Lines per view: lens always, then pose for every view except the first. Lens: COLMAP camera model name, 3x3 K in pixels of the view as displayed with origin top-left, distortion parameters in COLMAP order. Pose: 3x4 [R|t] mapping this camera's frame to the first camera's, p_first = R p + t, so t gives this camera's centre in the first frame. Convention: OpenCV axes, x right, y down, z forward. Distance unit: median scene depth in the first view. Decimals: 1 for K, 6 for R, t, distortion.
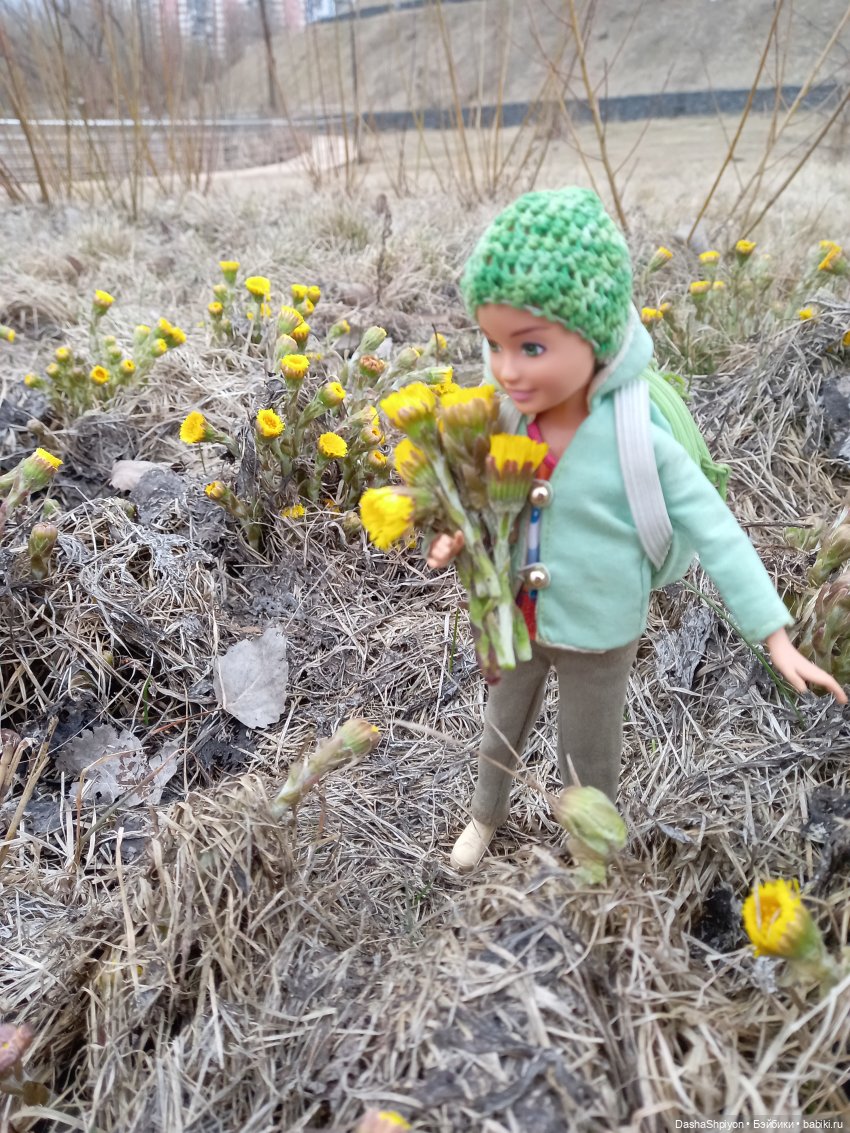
lens RADIAL K [[853.1, 0, 436.8], [0, 853.1, 566.8], [0, 0, 1]] dist [0.083560, -0.100767]
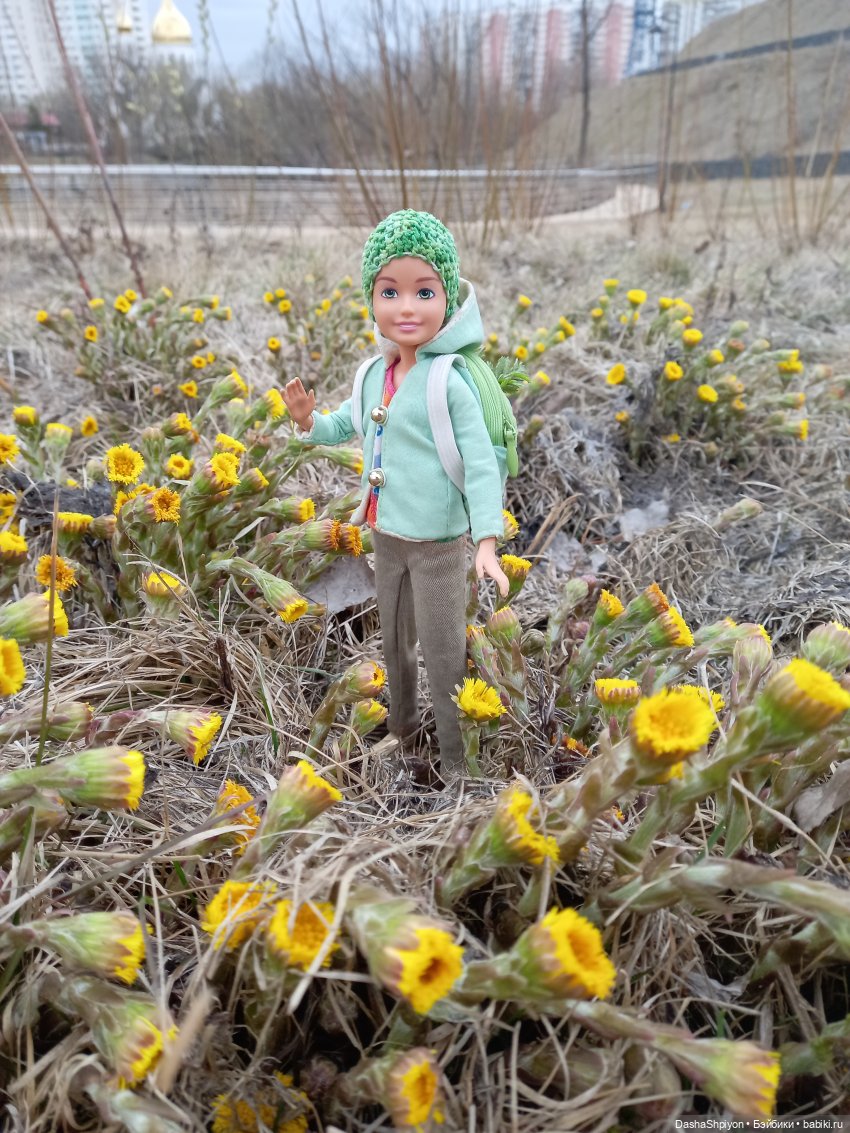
lens RADIAL K [[853.1, 0, 436.8], [0, 853.1, 566.8], [0, 0, 1]] dist [0.083560, -0.100767]
pose [[0.949676, 0.131977, -0.284074, -0.100500], [-0.144899, 0.989134, -0.024865, 0.244760], [0.277705, 0.064776, 0.958480, -0.497858]]
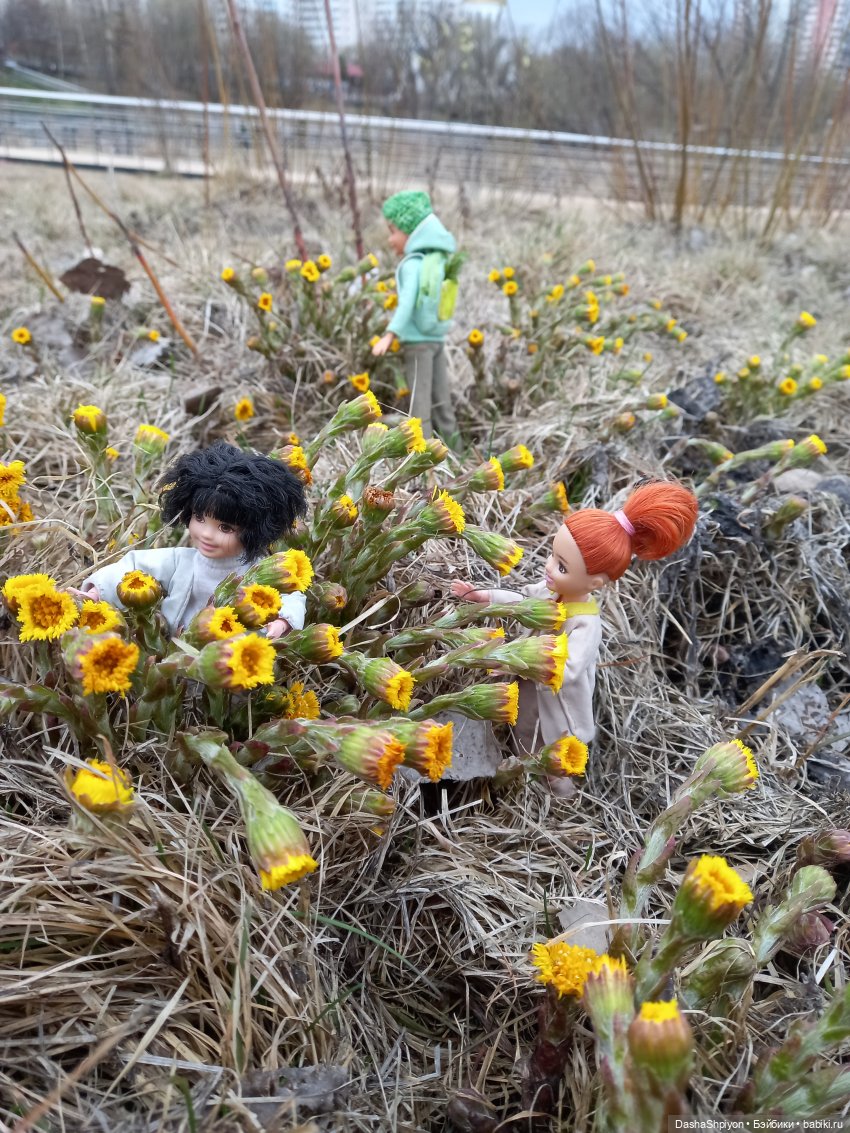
lens RADIAL K [[860.8, 0, 425.0], [0, 860.8, 566.5], [0, 0, 1]] dist [0.068155, -0.096344]
pose [[0.809594, 0.317235, -0.493882, -0.195219], [-0.331520, 0.941456, 0.061282, 0.107744], [0.484409, 0.114118, 0.867366, -0.215996]]
